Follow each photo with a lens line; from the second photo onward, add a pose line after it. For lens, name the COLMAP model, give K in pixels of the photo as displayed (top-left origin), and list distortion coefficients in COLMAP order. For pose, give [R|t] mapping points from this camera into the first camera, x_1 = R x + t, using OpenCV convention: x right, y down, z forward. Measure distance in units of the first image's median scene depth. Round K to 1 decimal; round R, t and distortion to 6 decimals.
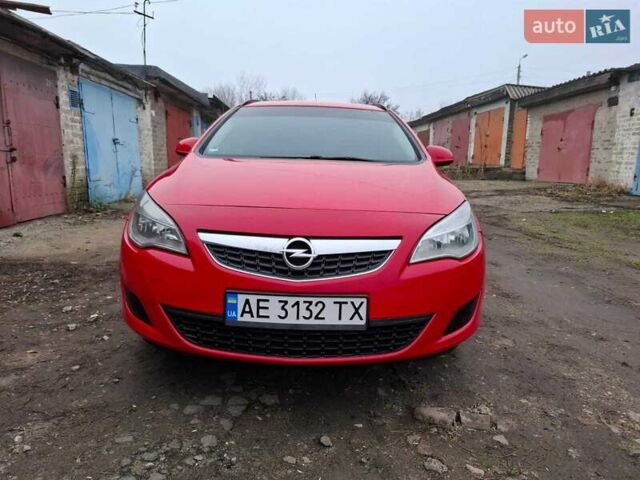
lens RADIAL K [[443.4, 0, 316.8], [0, 443.4, 240.2], [0, 0, 1]] dist [0.049845, -0.051608]
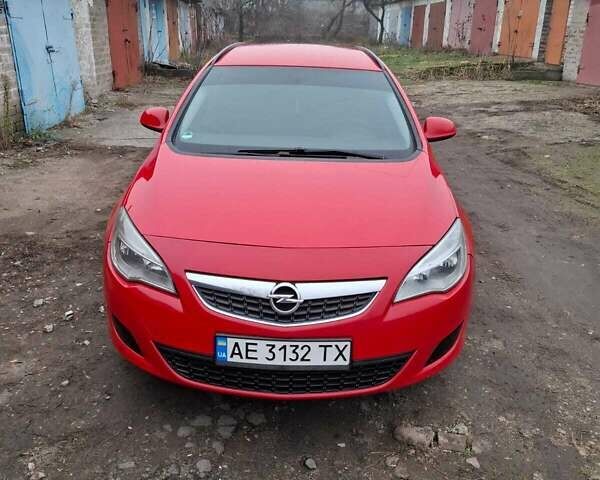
lens RADIAL K [[548.7, 0, 292.9], [0, 548.7, 239.1], [0, 0, 1]] dist [0.110658, -0.163007]
pose [[0.999968, 0.001350, -0.007935, -0.011298], [0.000148, 0.982577, 0.185857, -0.298762], [0.008048, -0.185852, 0.982545, -0.199617]]
